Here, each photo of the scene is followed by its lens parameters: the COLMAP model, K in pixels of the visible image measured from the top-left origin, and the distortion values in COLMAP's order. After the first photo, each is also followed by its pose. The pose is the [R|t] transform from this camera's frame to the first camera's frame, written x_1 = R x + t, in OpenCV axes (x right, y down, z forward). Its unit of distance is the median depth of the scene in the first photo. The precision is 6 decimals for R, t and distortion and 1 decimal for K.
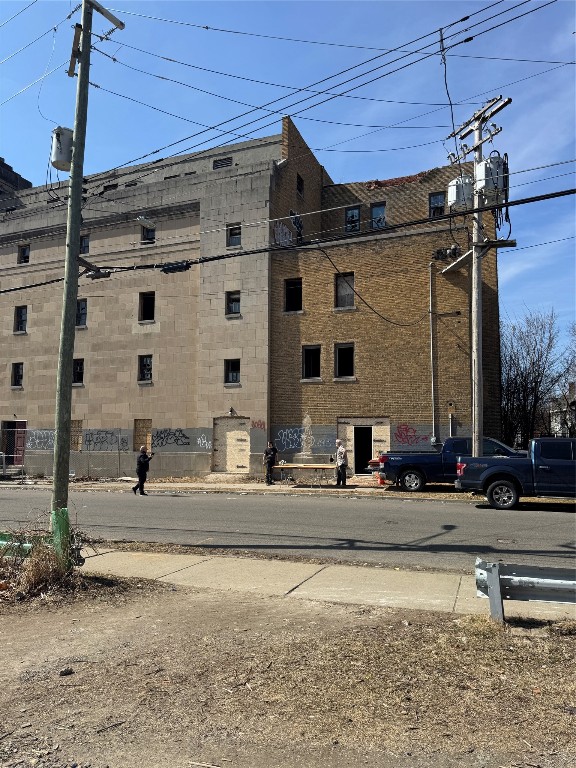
lens RADIAL K [[536.4, 0, 270.5], [0, 536.4, 388.7], [0, 0, 1]] dist [0.105133, -0.165712]
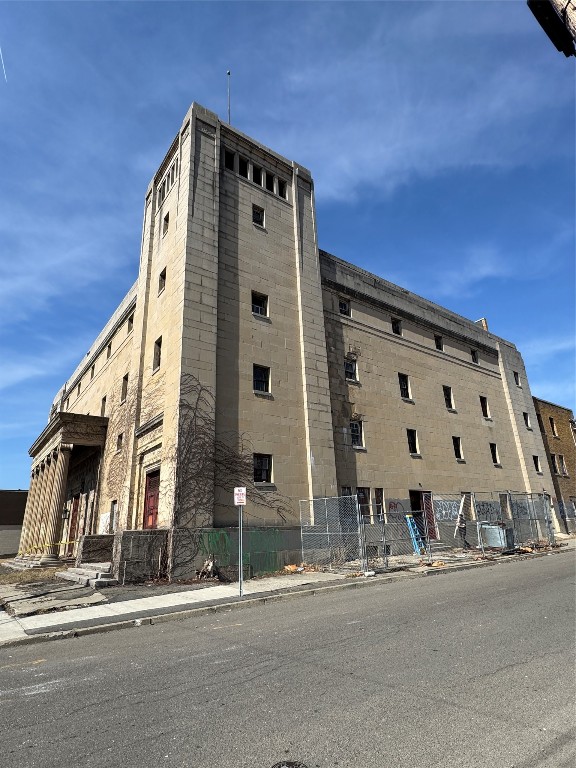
lens RADIAL K [[419.0, 0, 288.6], [0, 419.0, 386.5], [0, 0, 1]] dist [-0.001395, 0.000458]
pose [[0.516507, 0.259268, 0.816089, -1.429792], [-0.036701, 0.958887, -0.281406, 0.115481], [-0.855496, 0.115396, 0.504787, 0.948081]]
